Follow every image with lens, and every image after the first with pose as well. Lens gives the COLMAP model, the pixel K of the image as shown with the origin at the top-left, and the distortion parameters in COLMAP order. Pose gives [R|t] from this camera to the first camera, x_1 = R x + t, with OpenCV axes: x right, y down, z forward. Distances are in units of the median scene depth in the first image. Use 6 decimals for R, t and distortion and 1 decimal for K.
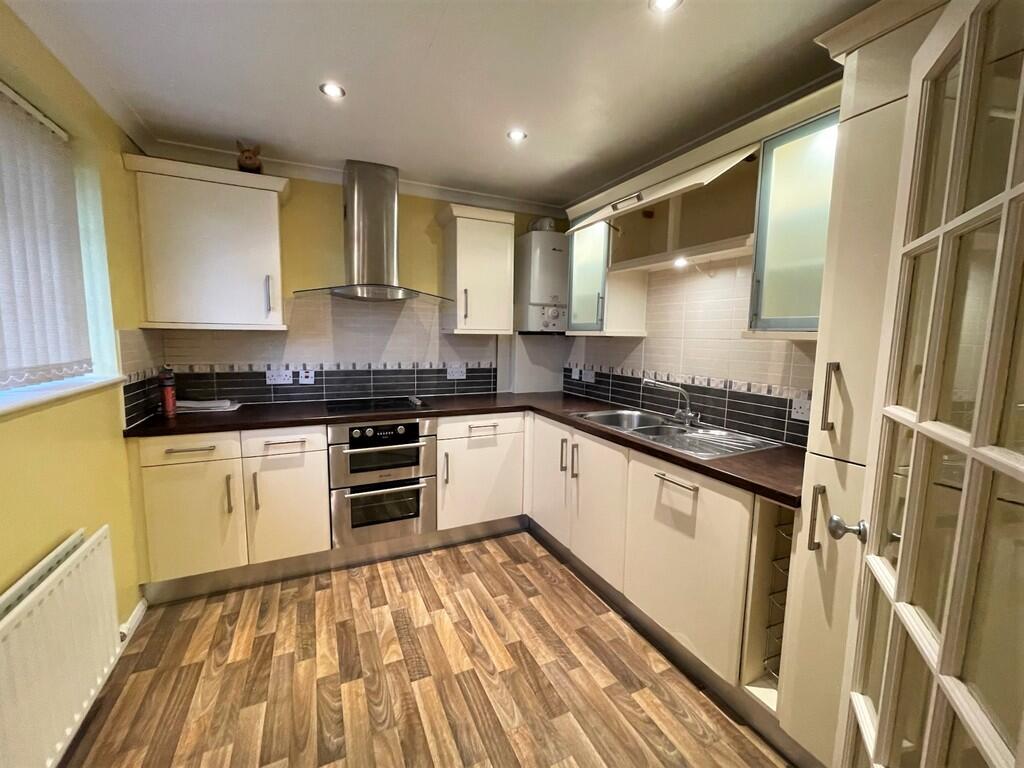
lens RADIAL K [[417.7, 0, 521.2], [0, 417.7, 381.4], [0, 0, 1]] dist [-0.000566, 0.000704]
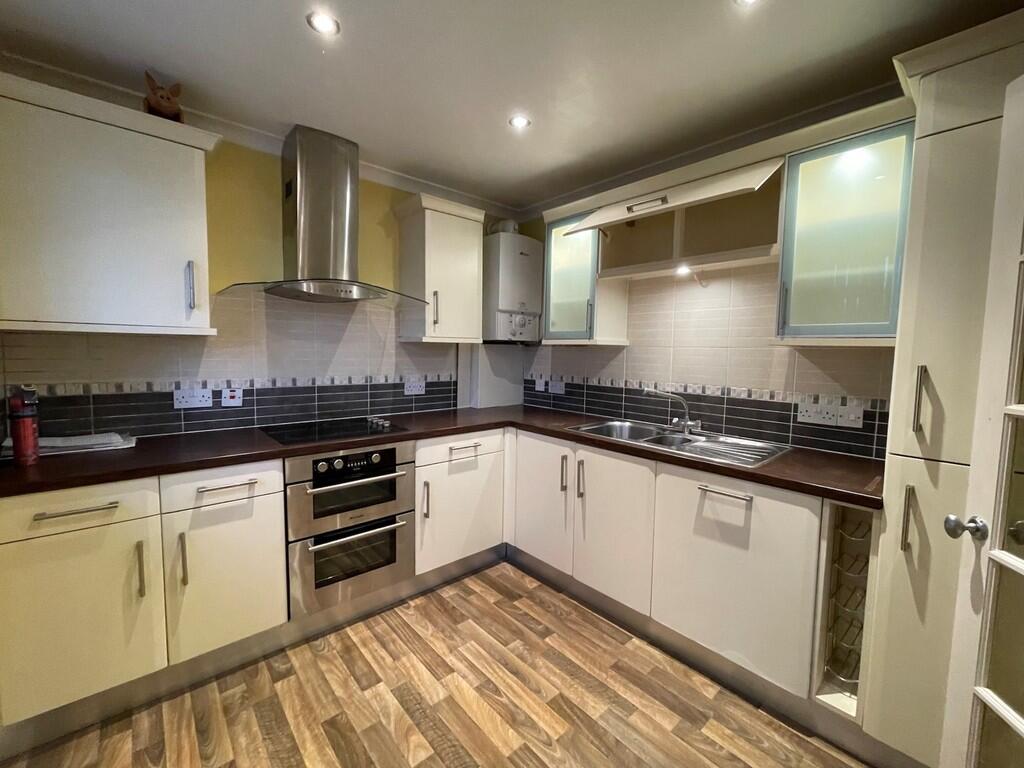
lens RADIAL K [[417.7, 0, 507.3], [0, 417.7, 382.6], [0, 0, 1]] dist [-0.000566, 0.000704]
pose [[0.962448, -0.020942, 0.270656, -0.280785], [0.028923, 0.999255, -0.025533, -0.003585], [-0.269920, 0.032402, 0.962338, 0.151290]]
